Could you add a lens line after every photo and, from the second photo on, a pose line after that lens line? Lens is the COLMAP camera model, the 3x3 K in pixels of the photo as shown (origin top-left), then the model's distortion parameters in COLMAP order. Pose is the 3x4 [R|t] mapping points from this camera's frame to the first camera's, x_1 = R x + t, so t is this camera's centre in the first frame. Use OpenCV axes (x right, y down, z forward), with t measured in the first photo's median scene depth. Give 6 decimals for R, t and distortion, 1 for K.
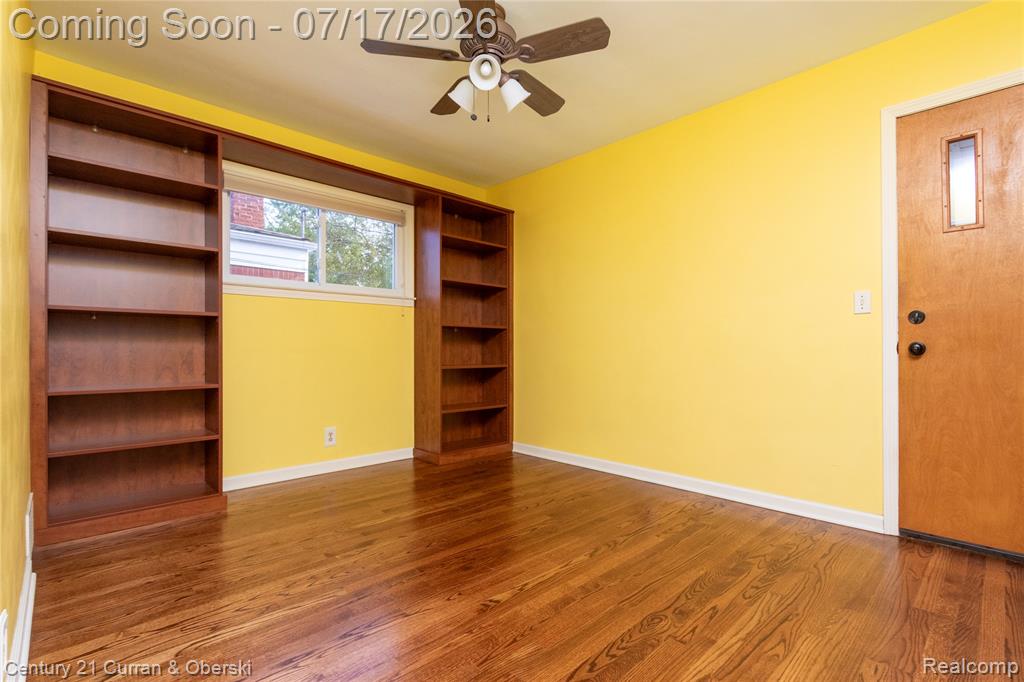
lens RADIAL K [[478.0, 0, 515.0], [0, 478.0, 352.2], [0, 0, 1]] dist [-0.000368, -0.000350]
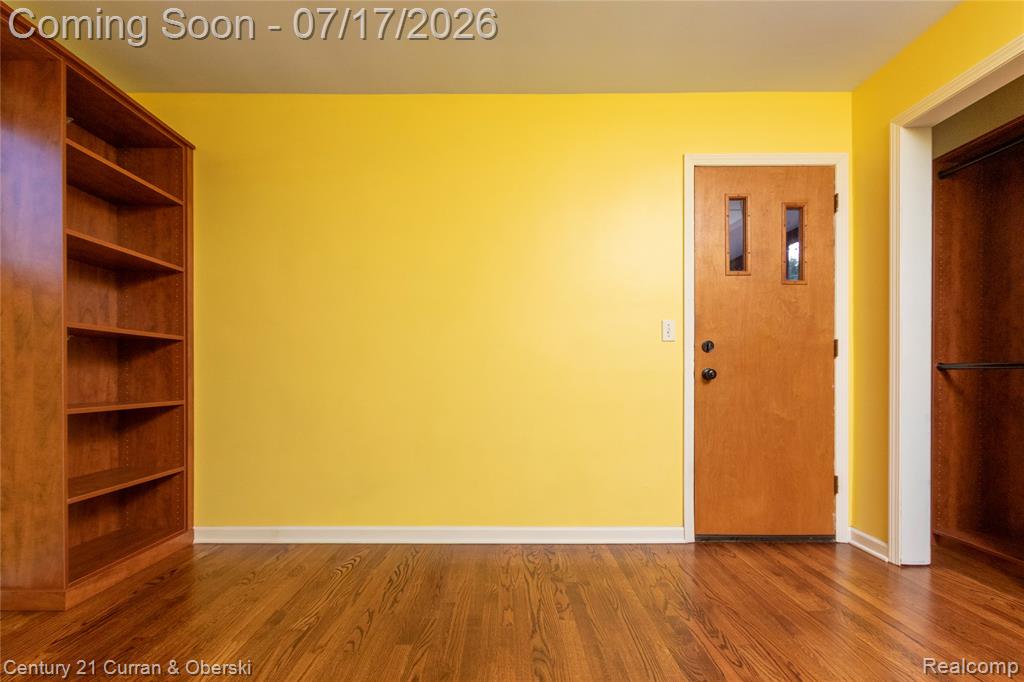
lens RADIAL K [[496.7, 0, 505.5], [0, 496.7, 377.1], [0, 0, 1]] dist [0.000377, -0.000371]
pose [[0.694322, -0.004989, 0.719647, -0.278342], [0.003413, 0.999988, 0.003639, -0.005324], [-0.719656, -0.000070, 0.694330, 0.424631]]
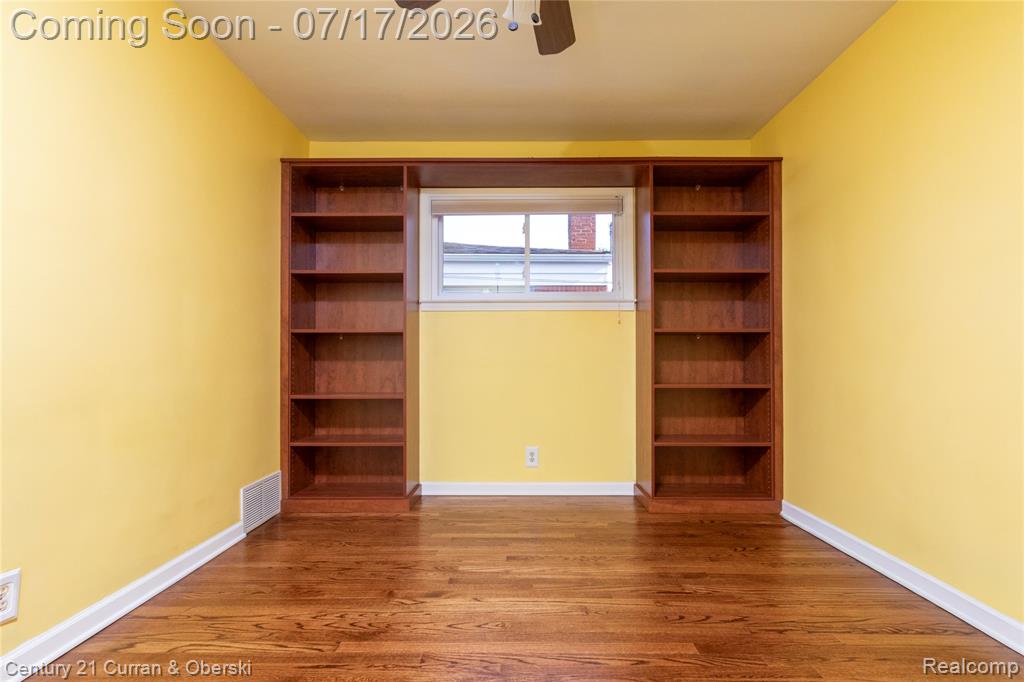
lens RADIAL K [[475.3, 0, 512.7], [0, 475.3, 358.5], [0, 0, 1]] dist [0.000875, 0.000068]
pose [[0.713267, -0.006250, -0.700865, 0.298276], [-0.002241, 0.999935, -0.011198, -0.004825], [0.700889, 0.009557, 0.713206, 0.391048]]
